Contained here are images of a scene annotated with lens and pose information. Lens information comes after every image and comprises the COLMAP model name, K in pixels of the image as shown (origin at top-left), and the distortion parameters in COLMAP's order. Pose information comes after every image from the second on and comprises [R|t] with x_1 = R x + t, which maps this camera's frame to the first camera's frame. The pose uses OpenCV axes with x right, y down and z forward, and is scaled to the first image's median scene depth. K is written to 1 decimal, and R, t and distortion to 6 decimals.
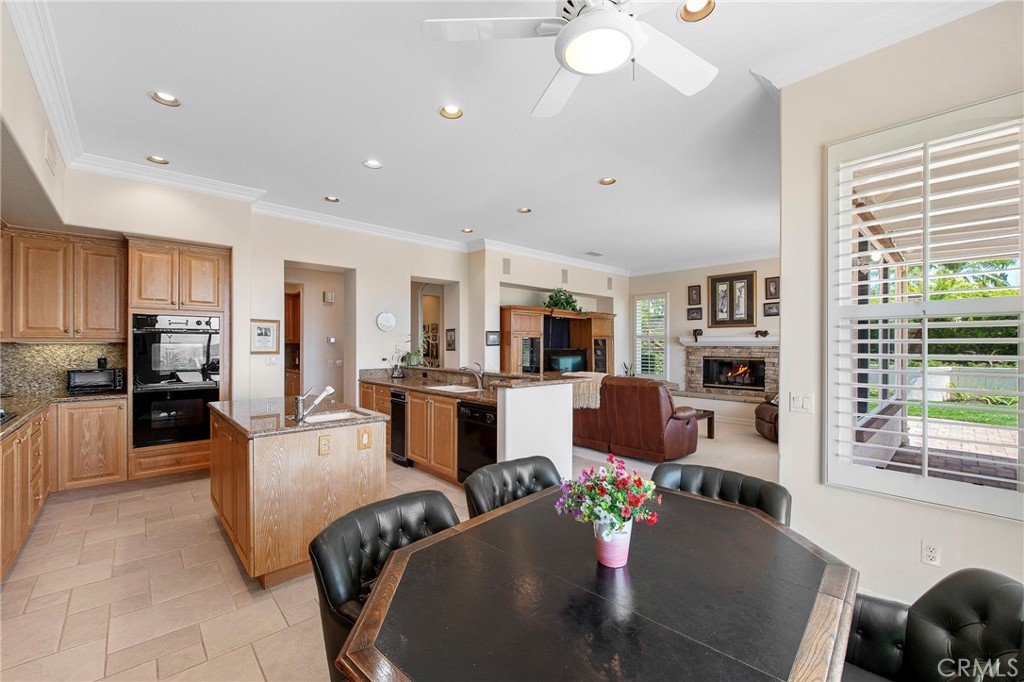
lens RADIAL K [[421.0, 0, 516.5], [0, 421.0, 343.3], [0, 0, 1]] dist [-0.005676, -0.000124]
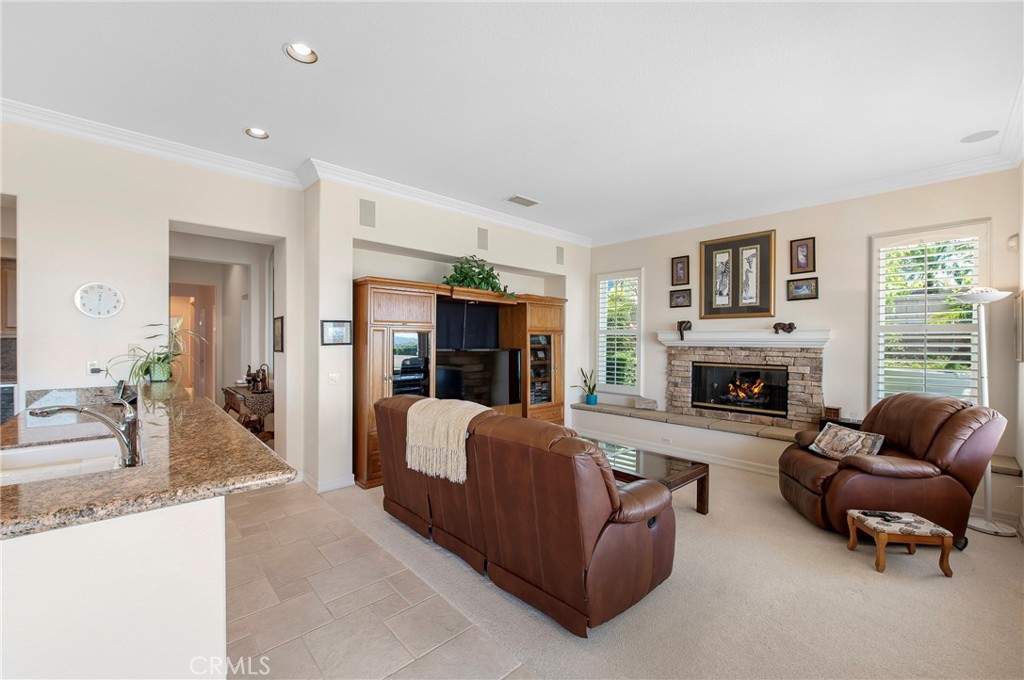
lens RADIAL K [[431.2, 0, 506.9], [0, 431.2, 340.4], [0, 0, 1]] dist [-0.002390, 0.000177]
pose [[0.999975, 0.005593, 0.004413, 0.157038], [-0.005615, 0.999972, 0.004939, -0.004593], [-0.004385, -0.004964, 0.999978, 0.340060]]
